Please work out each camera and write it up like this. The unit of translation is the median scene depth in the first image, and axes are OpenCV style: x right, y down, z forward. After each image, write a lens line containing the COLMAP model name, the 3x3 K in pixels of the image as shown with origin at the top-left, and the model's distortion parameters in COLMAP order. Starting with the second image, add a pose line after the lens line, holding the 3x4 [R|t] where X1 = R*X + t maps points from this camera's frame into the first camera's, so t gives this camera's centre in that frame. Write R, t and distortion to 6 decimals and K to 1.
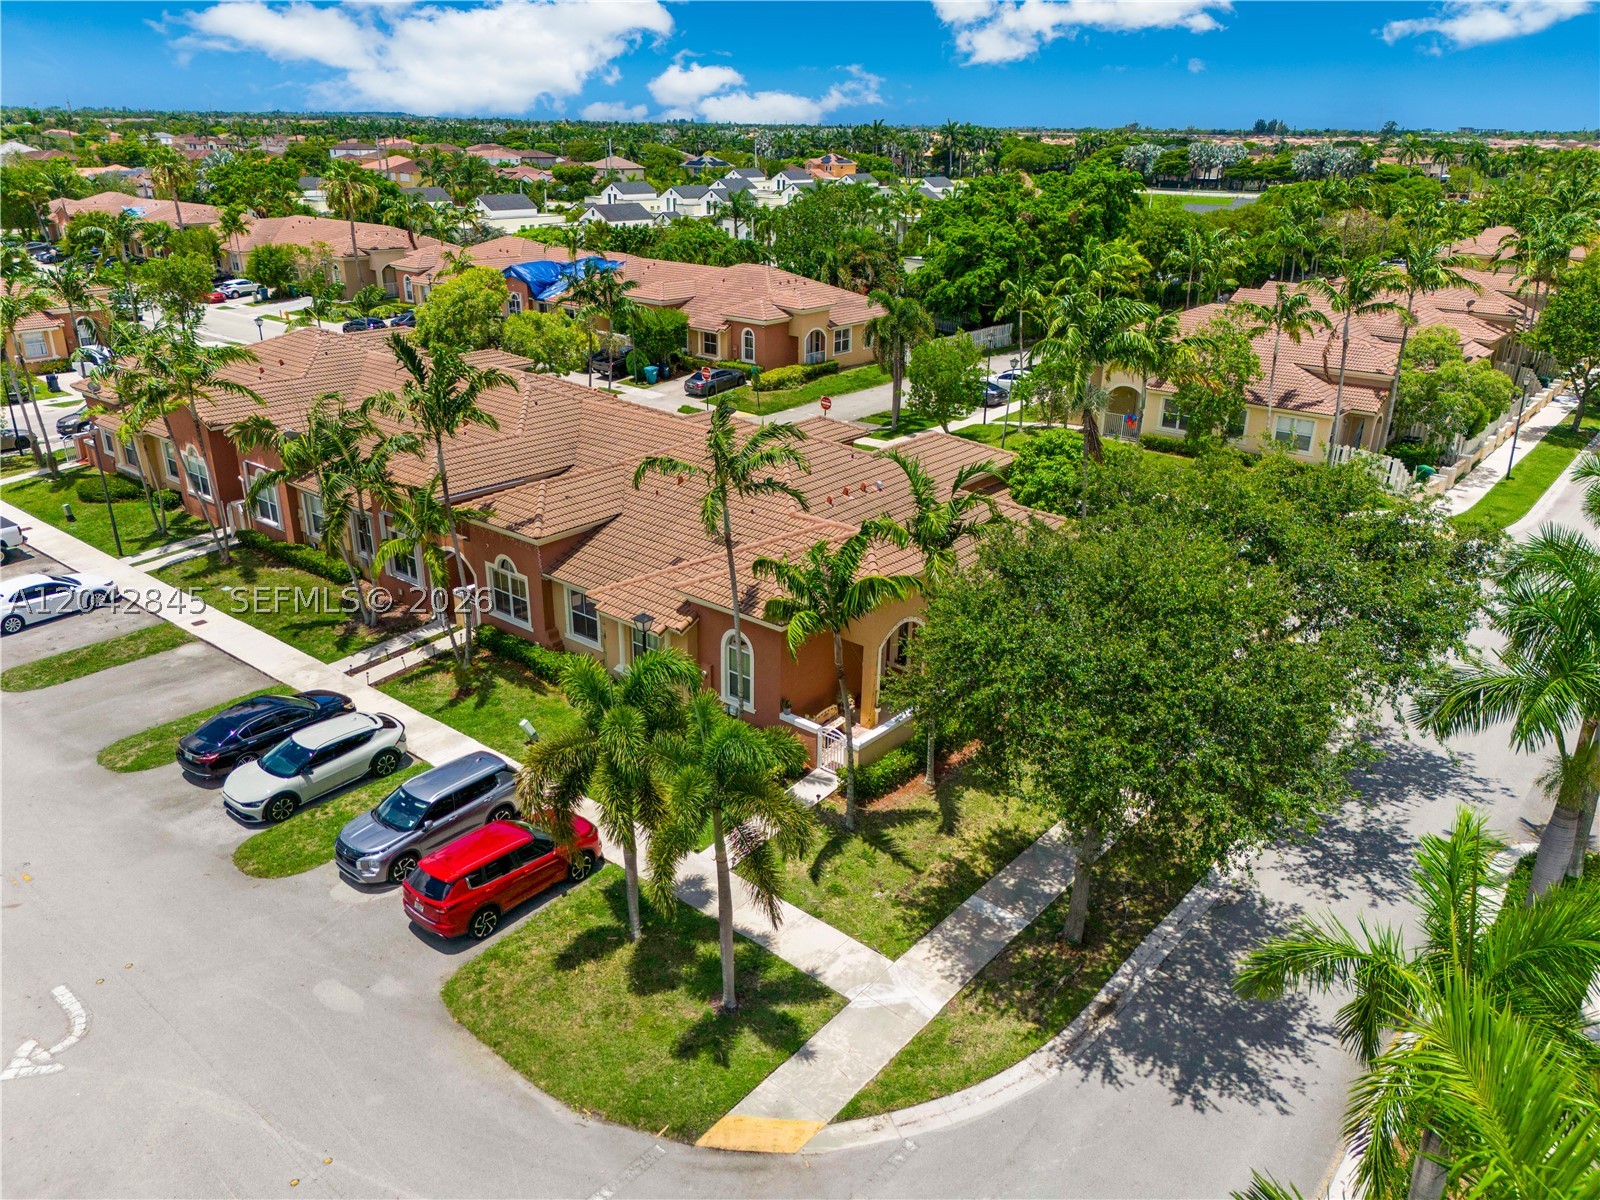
lens RADIAL K [[1175.5, 0, 800.0], [0, 1175.5, 600.0], [0, 0, 1]] dist [0.080270, -0.085115]
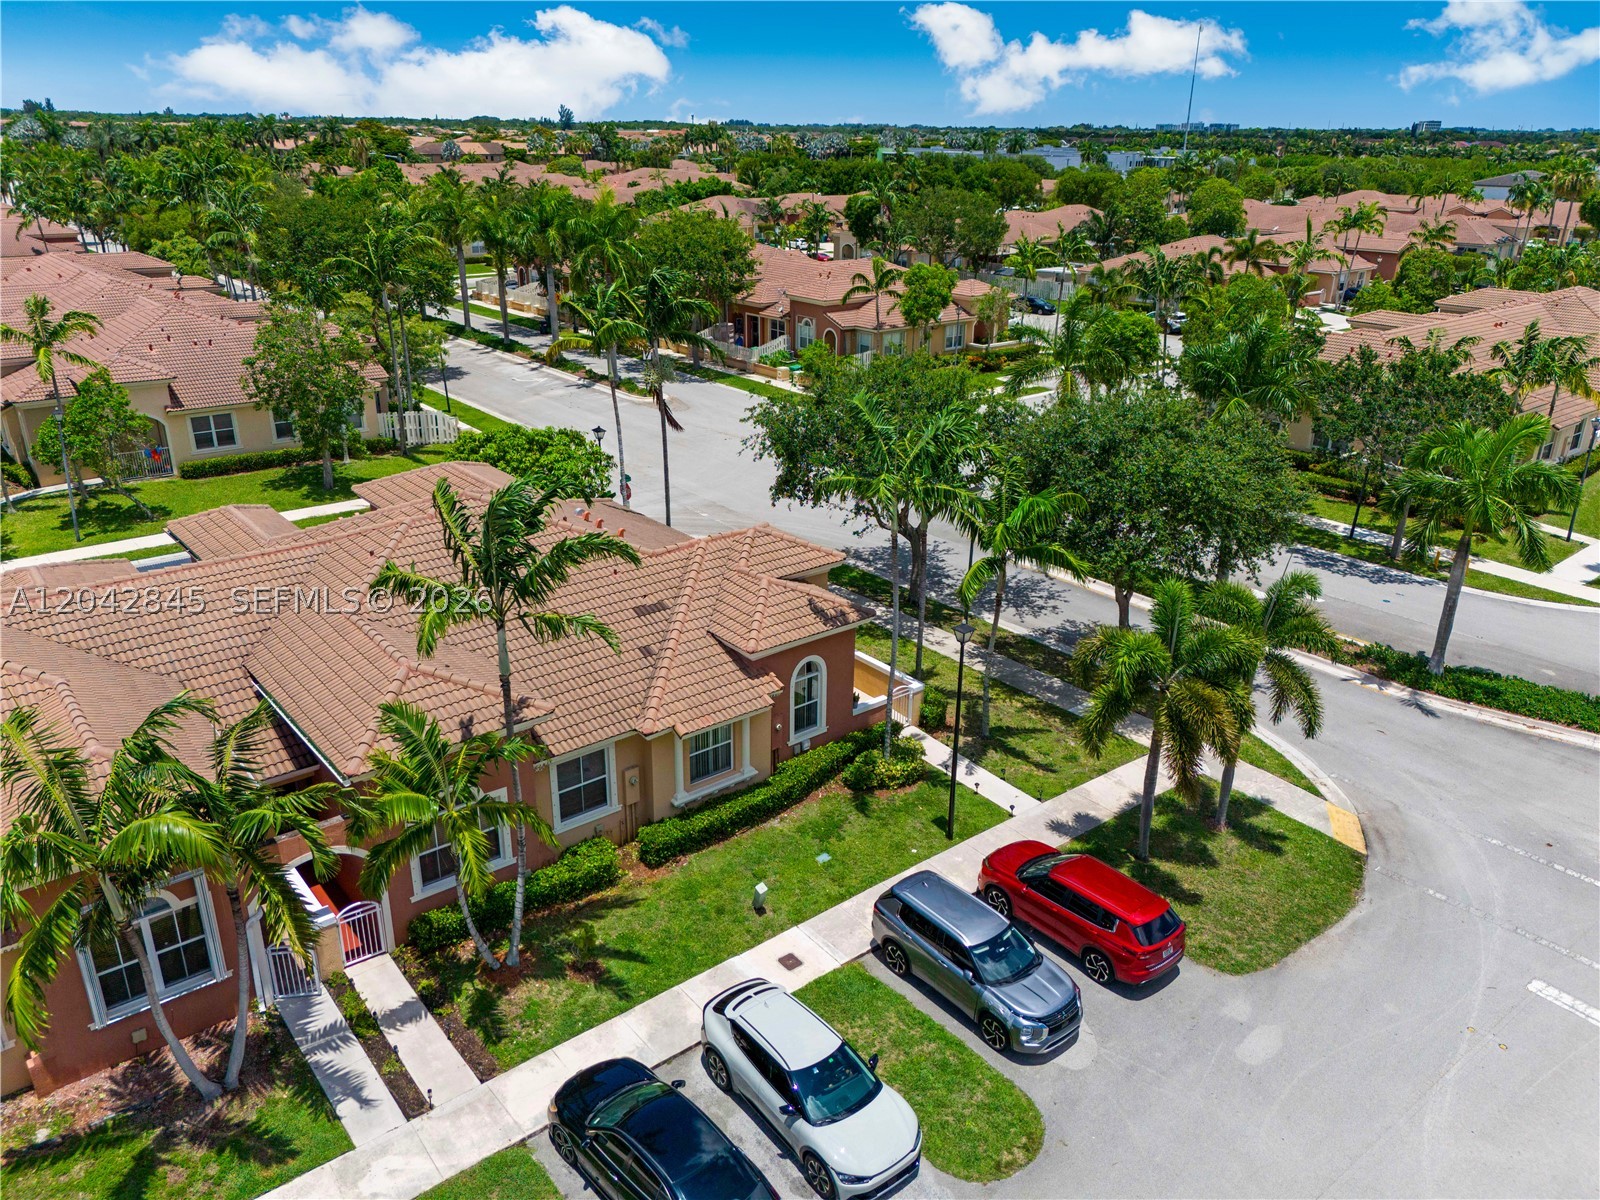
lens RADIAL K [[1175.5, 0, 800.0], [0, 1175.5, 600.0], [0, 0, 1]] dist [0.080270, -0.085115]
pose [[0.200197, -0.374129, 0.905510, -0.863577], [0.356252, 0.888755, 0.288443, -0.279710], [-0.912691, 0.264845, 0.311211, 0.688327]]
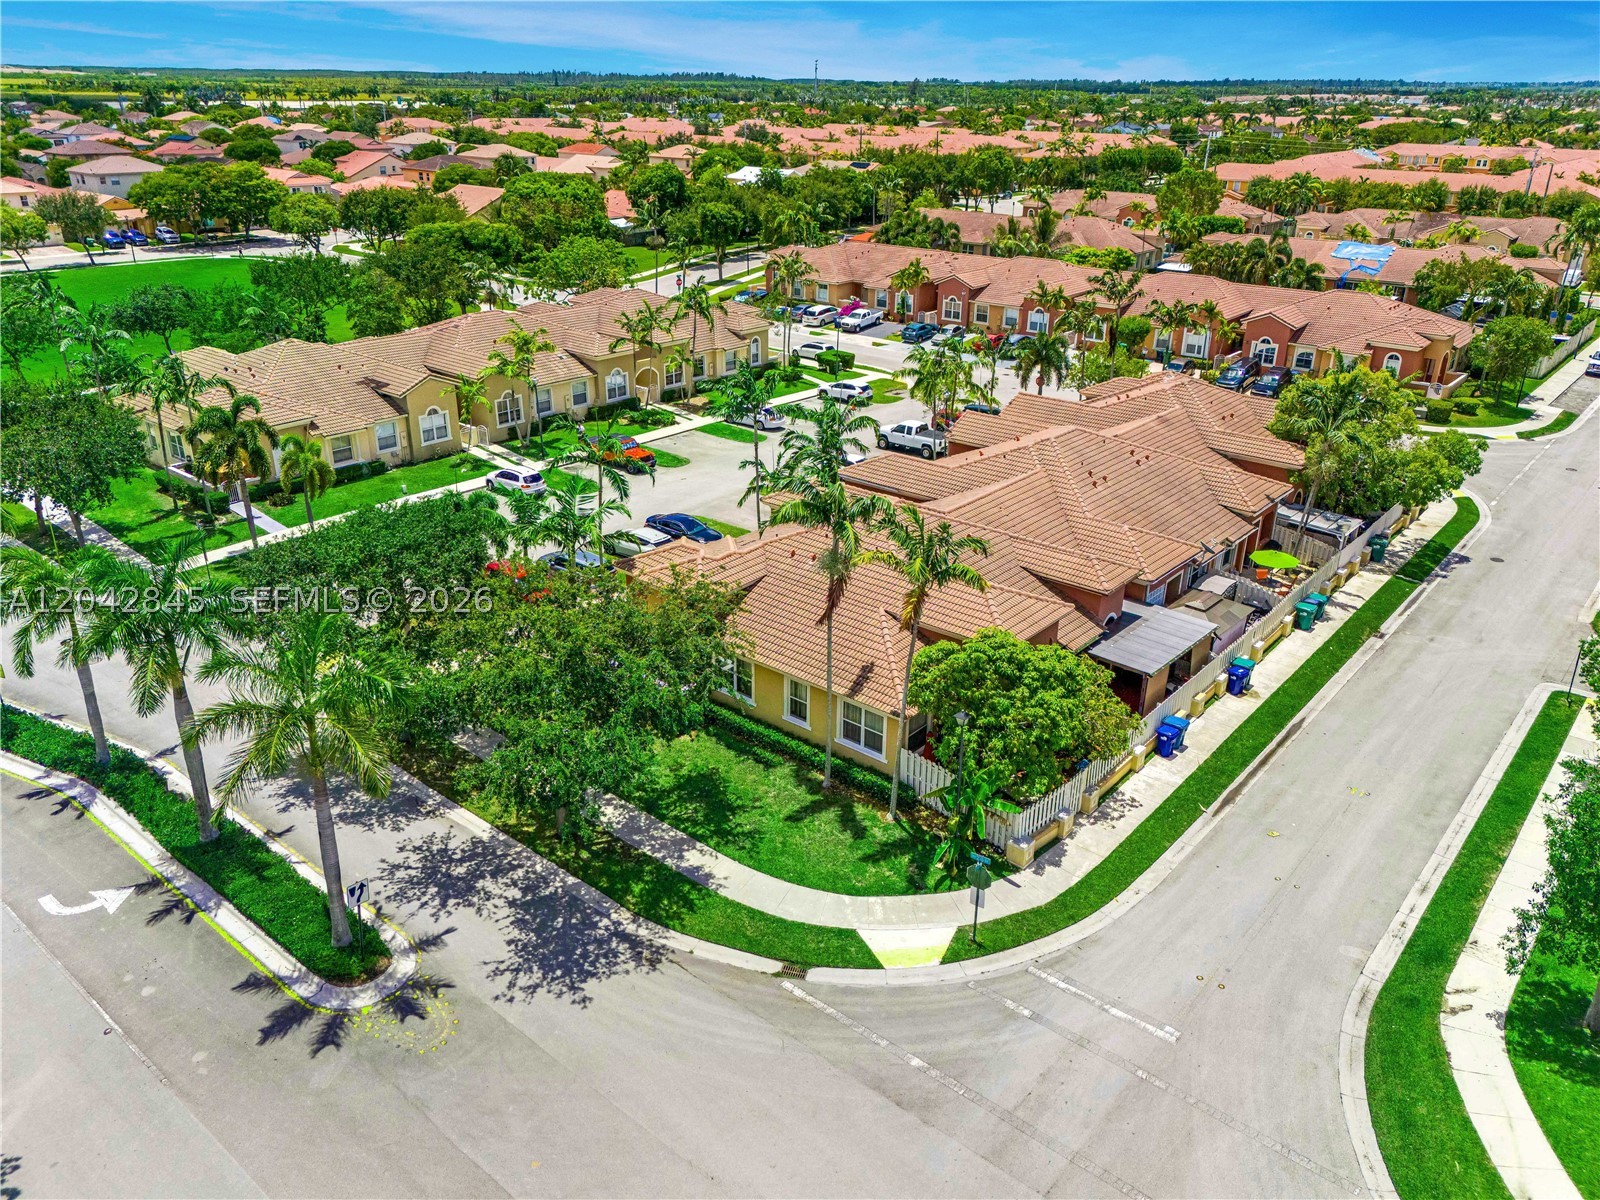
lens RADIAL K [[1175.5, 0, 800.0], [0, 1175.5, 600.0], [0, 0, 1]] dist [0.080270, -0.085115]
pose [[-0.010396, 0.391884, -0.919956, 1.338434], [-0.382545, 0.848461, 0.365751, -0.564259], [0.923878, 0.355727, 0.141093, 0.949259]]
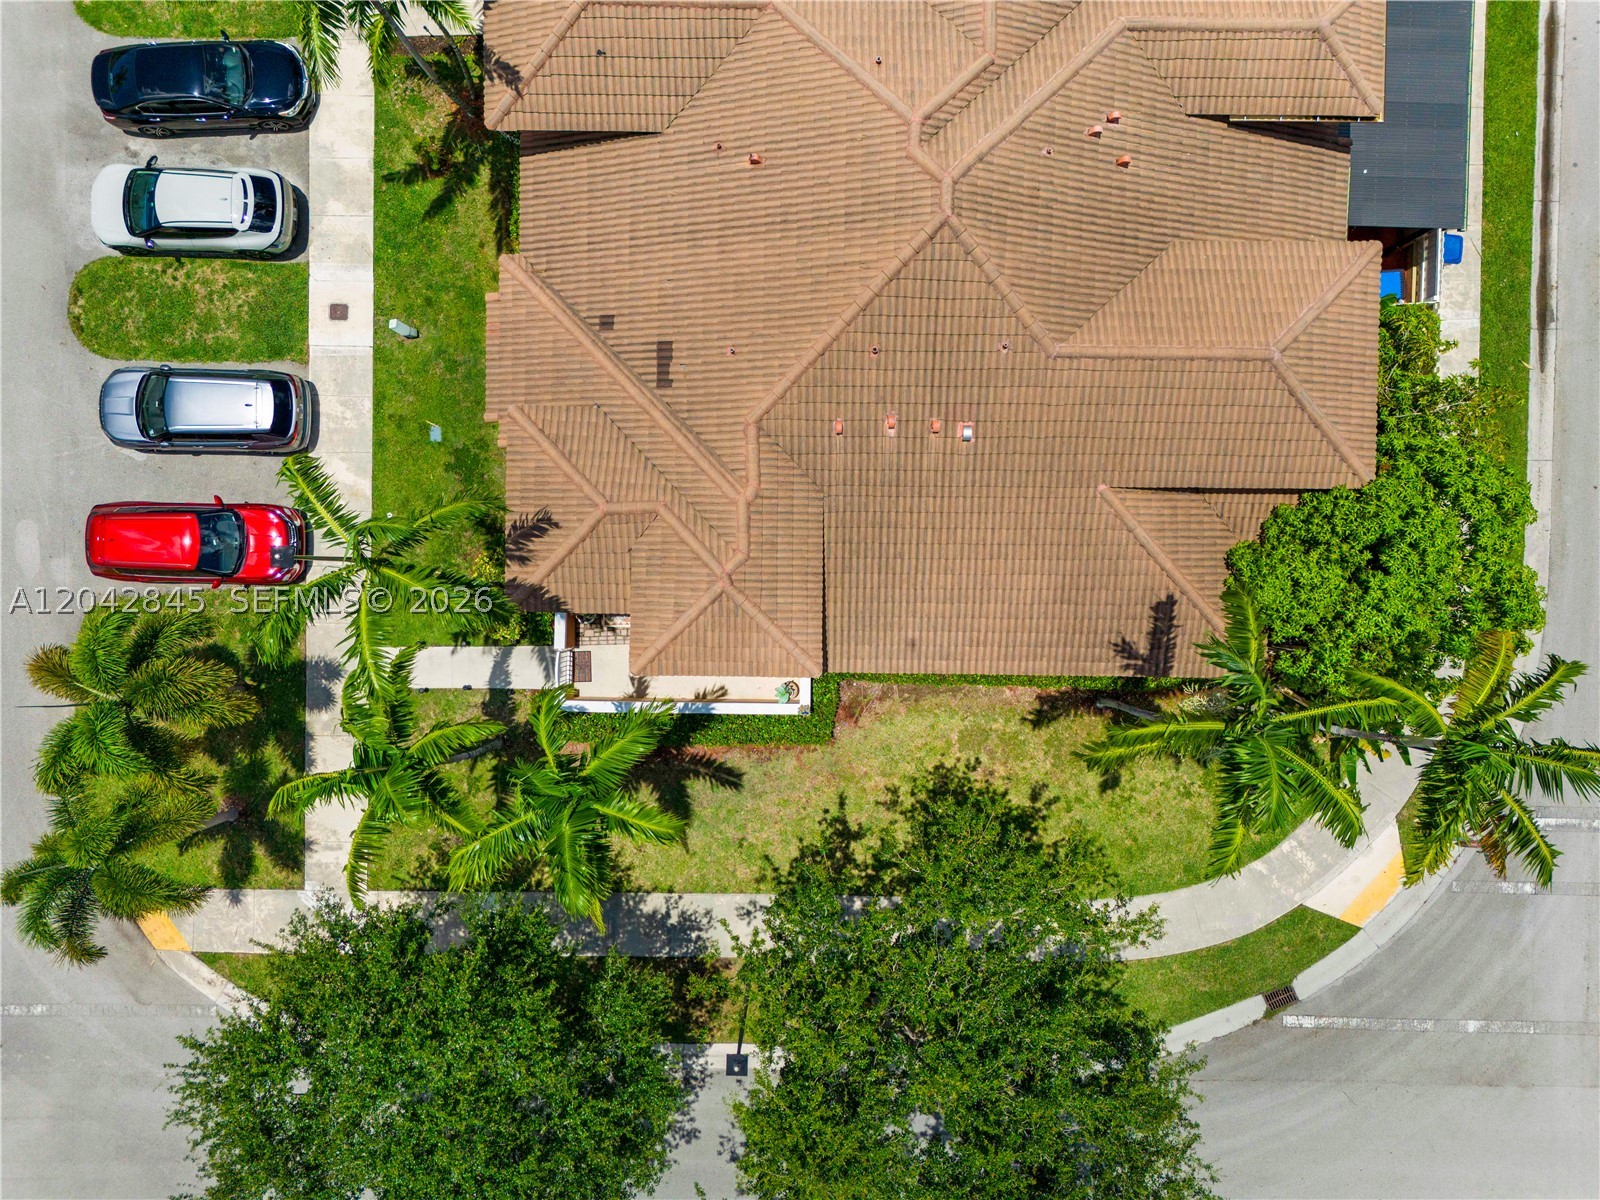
lens RADIAL K [[1175.5, 0, 800.0], [0, 1175.5, 600.0], [0, 0, 1]] dist [0.080270, -0.085115]
pose [[0.624732, 0.780826, -0.004478, 0.095319], [-0.280782, 0.229994, 0.931807, -0.702447], [0.728609, -0.580872, 0.362926, 0.797912]]
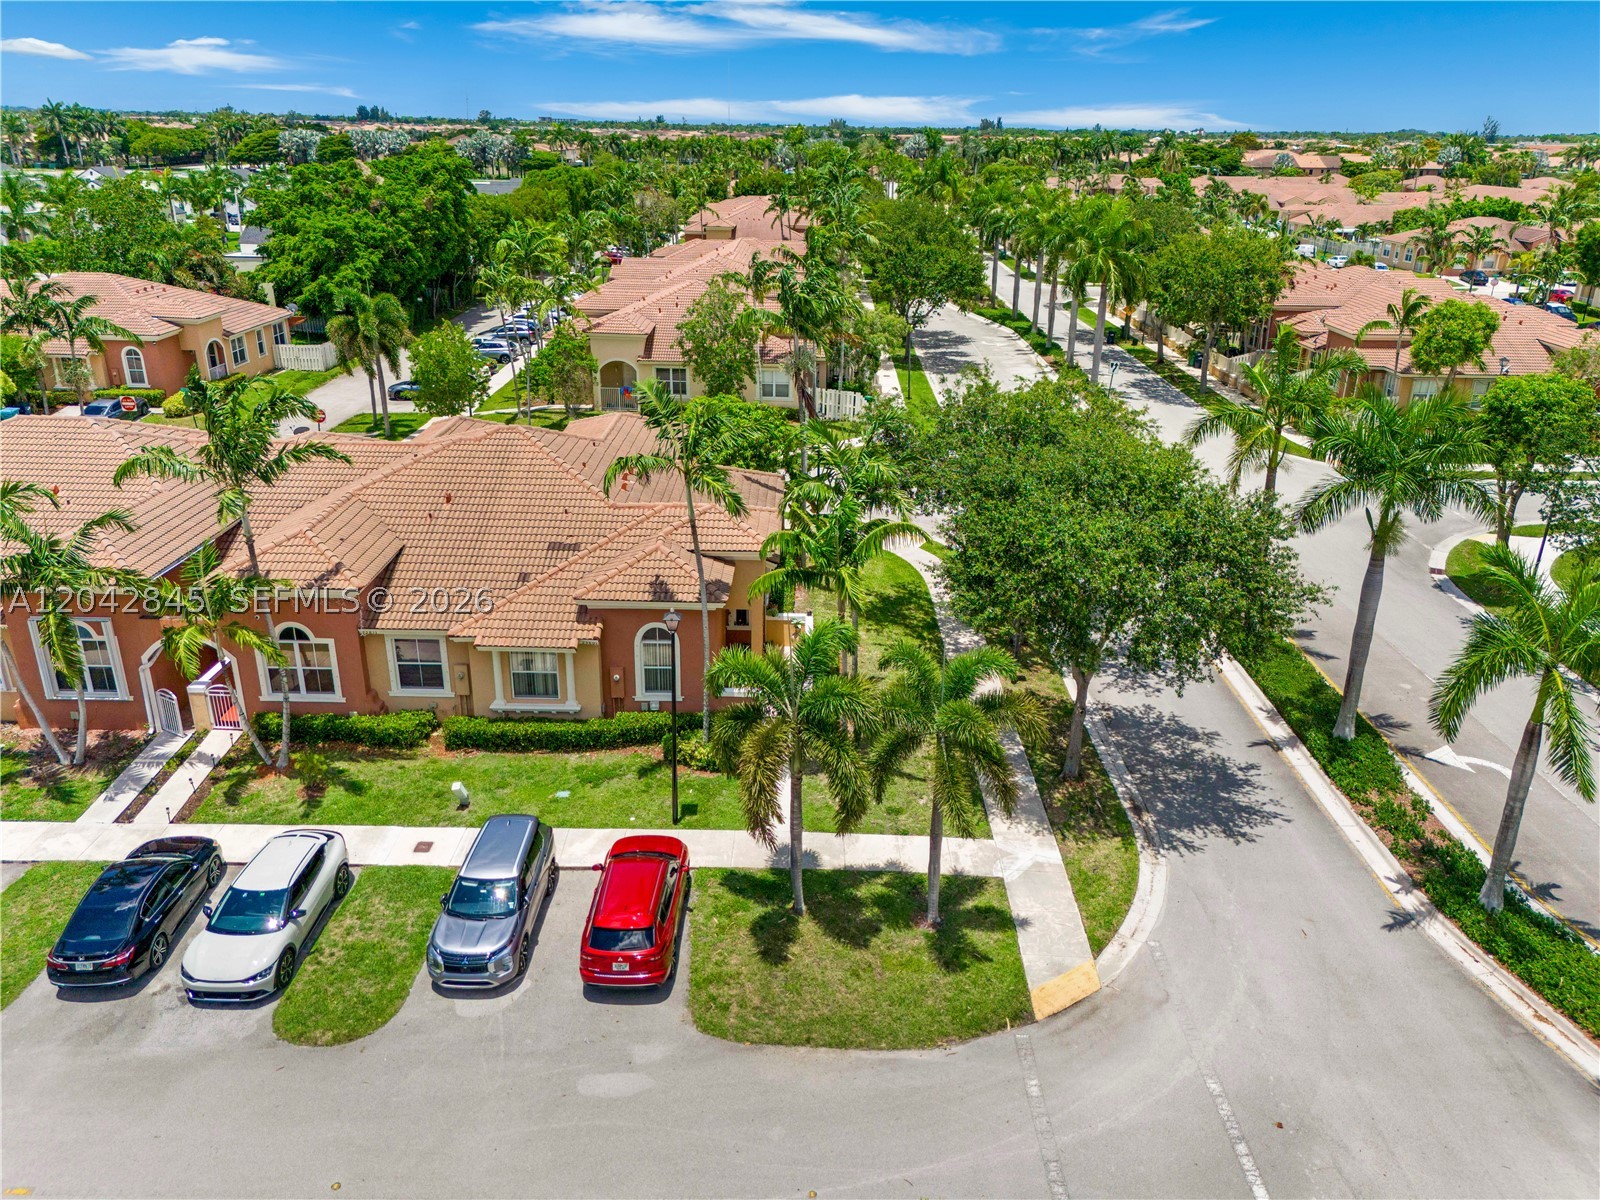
lens RADIAL K [[1175.5, 0, 800.0], [0, 1175.5, 600.0], [0, 0, 1]] dist [0.080270, -0.085115]
pose [[0.778367, -0.234373, 0.582421, -0.521367], [0.228678, 0.969815, 0.084652, -0.048123], [-0.584680, 0.067296, 0.808468, 0.122197]]
